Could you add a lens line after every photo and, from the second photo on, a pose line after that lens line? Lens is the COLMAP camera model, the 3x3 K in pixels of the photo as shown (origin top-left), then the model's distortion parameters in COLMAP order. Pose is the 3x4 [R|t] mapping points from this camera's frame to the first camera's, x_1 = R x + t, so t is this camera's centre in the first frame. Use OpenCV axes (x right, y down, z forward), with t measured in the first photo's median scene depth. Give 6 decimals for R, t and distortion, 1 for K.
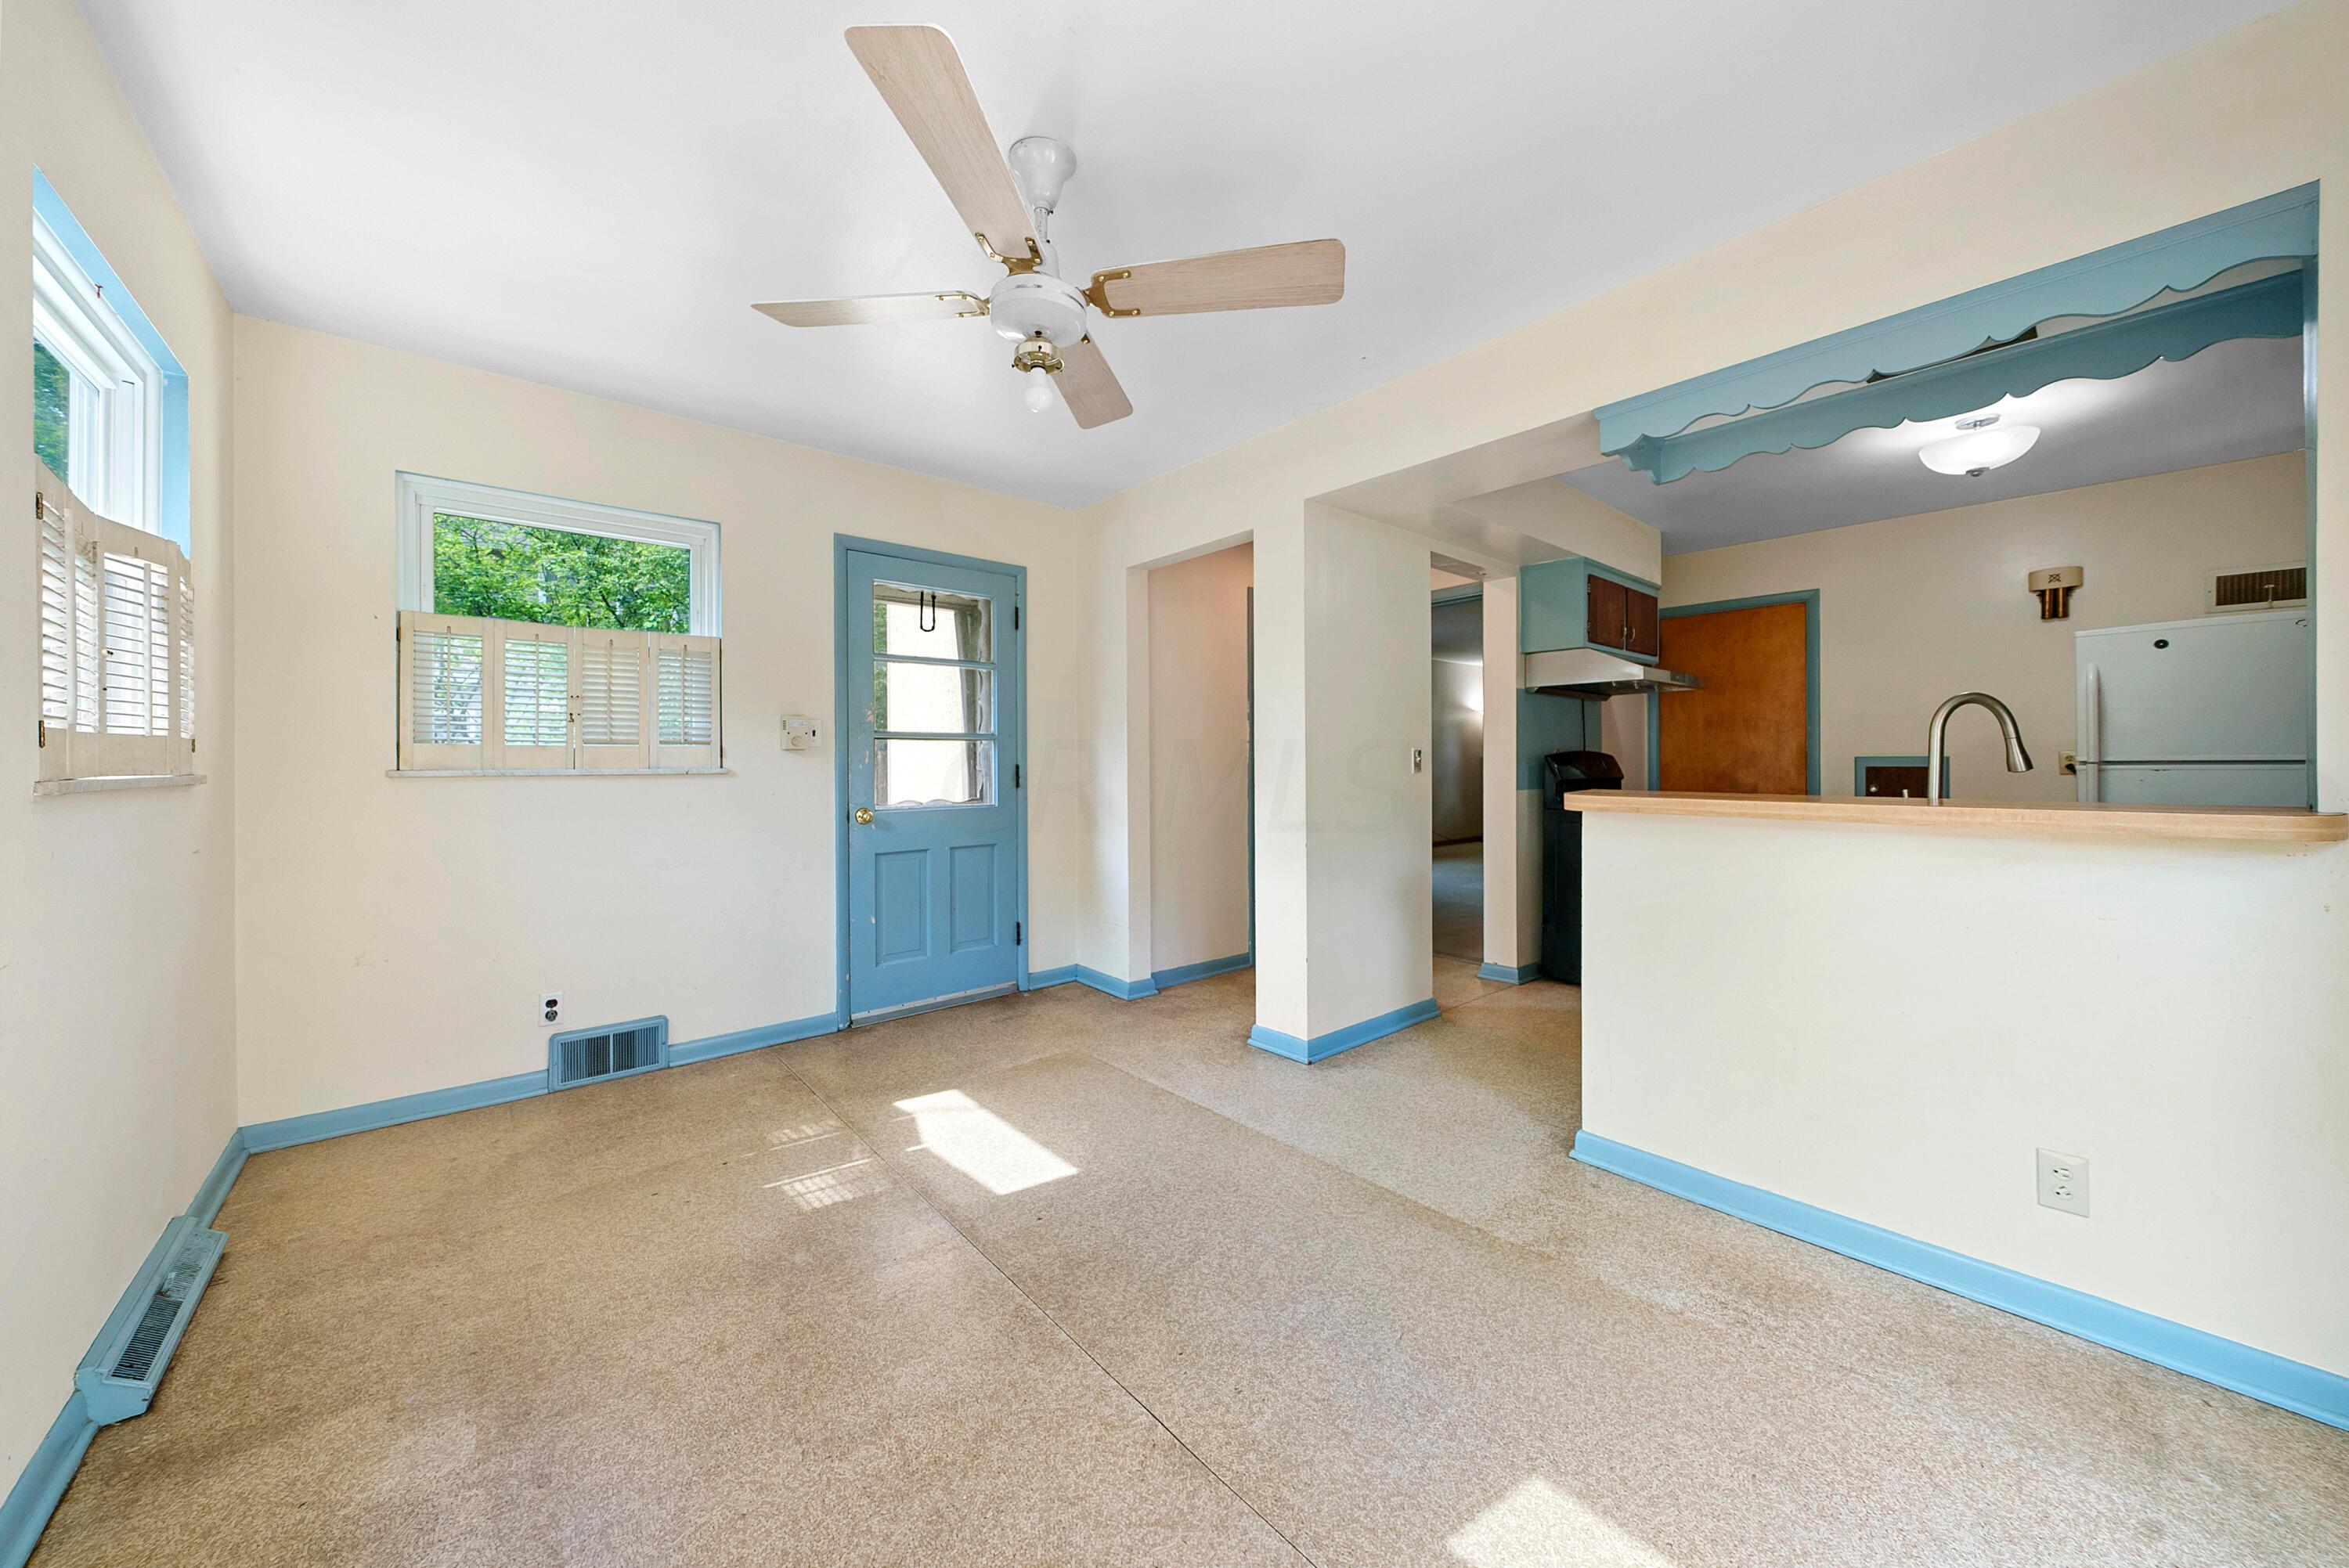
lens RADIAL K [[808.1, 0, 1180.8], [0, 808.1, 768.2], [0, 0, 1]] dist [-0.007110, -0.000179]
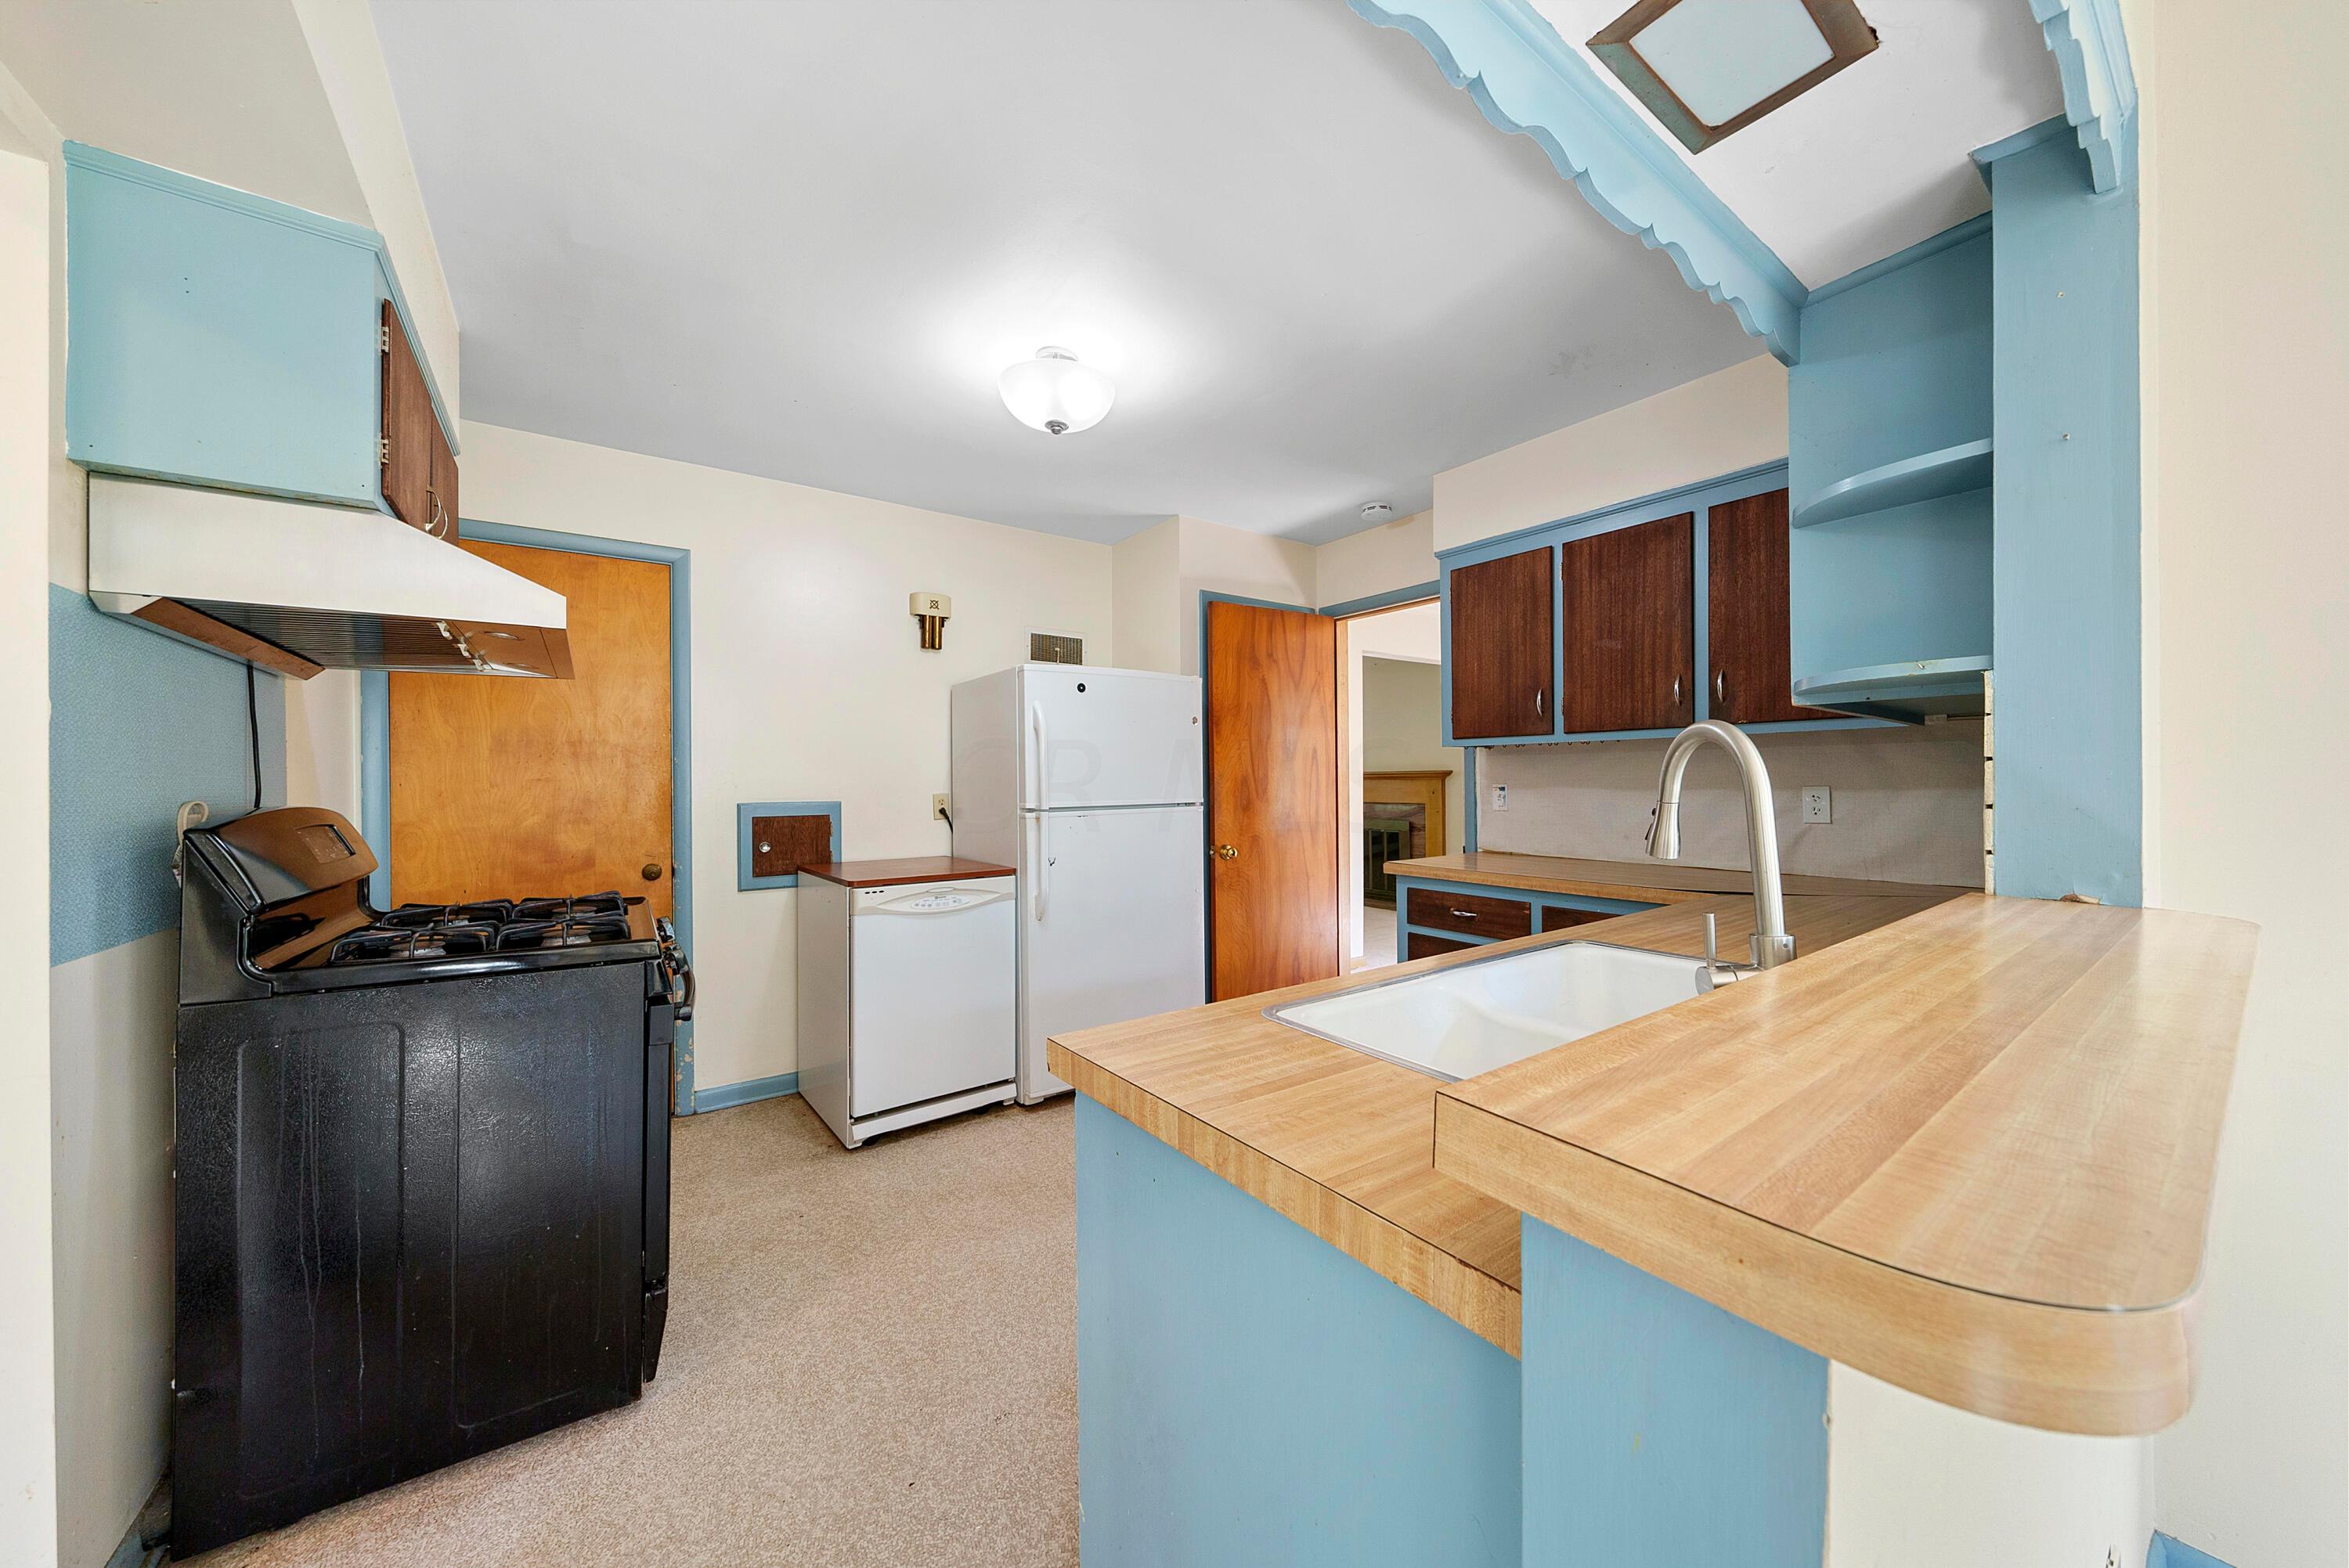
lens RADIAL K [[808.1, 0, 1183.1], [0, 808.1, 784.7], [0, 0, 1]] dist [-0.007110, -0.000179]
pose [[0.084646, -0.003630, 0.996405, 0.186855], [0.018383, 0.999829, 0.002081, -0.027223], [-0.996242, 0.018141, 0.084698, 0.607790]]
